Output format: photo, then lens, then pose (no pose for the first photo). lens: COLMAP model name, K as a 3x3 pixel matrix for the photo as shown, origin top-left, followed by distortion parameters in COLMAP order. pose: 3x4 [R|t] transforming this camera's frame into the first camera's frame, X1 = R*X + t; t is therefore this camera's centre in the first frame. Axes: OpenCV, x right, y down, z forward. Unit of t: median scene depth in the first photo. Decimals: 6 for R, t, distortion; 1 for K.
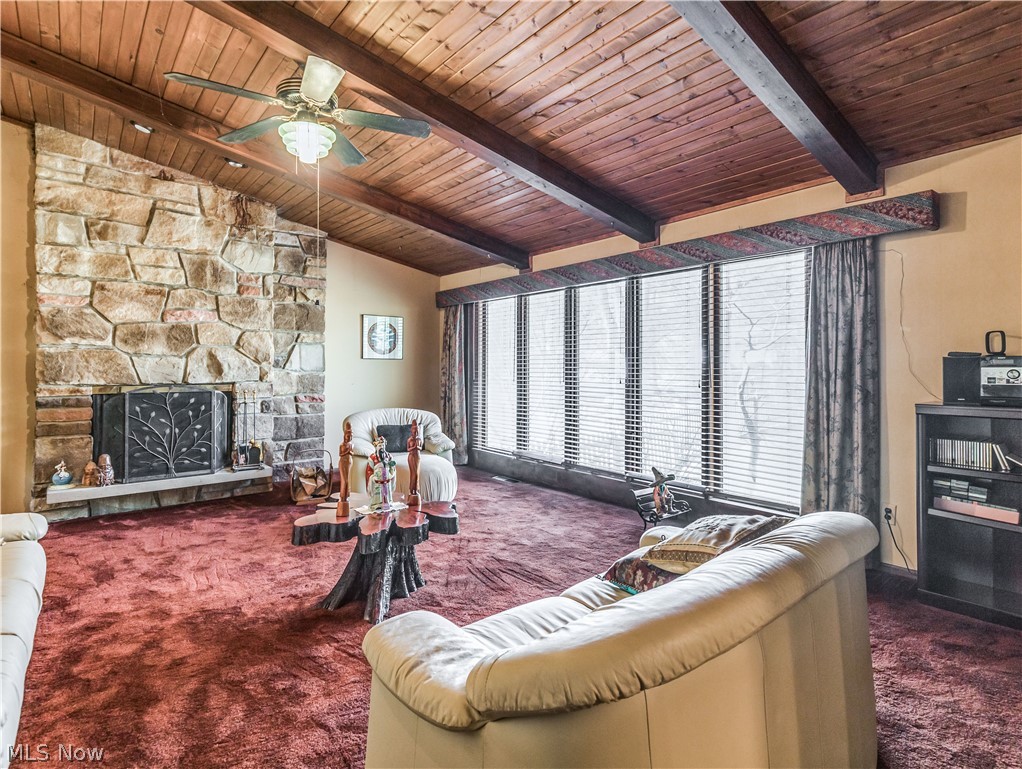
lens RADIAL K [[515.1, 0, 510.6], [0, 515.1, 366.2], [0, 0, 1]] dist [0.020306, 0.000159]
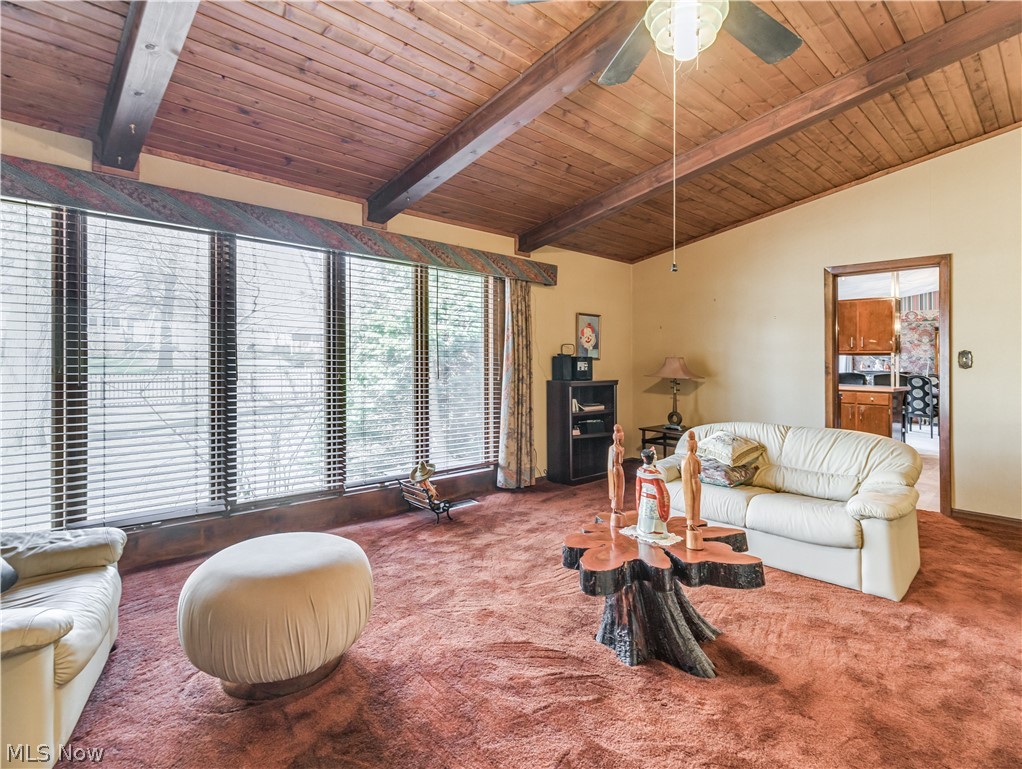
lens RADIAL K [[515.1, 0, 510.6], [0, 515.1, 366.2], [0, 0, 1]] dist [0.020306, 0.000159]
pose [[-0.041087, -0.013897, 0.999059, -0.623951], [-0.015133, 0.999797, 0.013285, -0.002163], [-0.999041, -0.014573, -0.041289, 0.755258]]
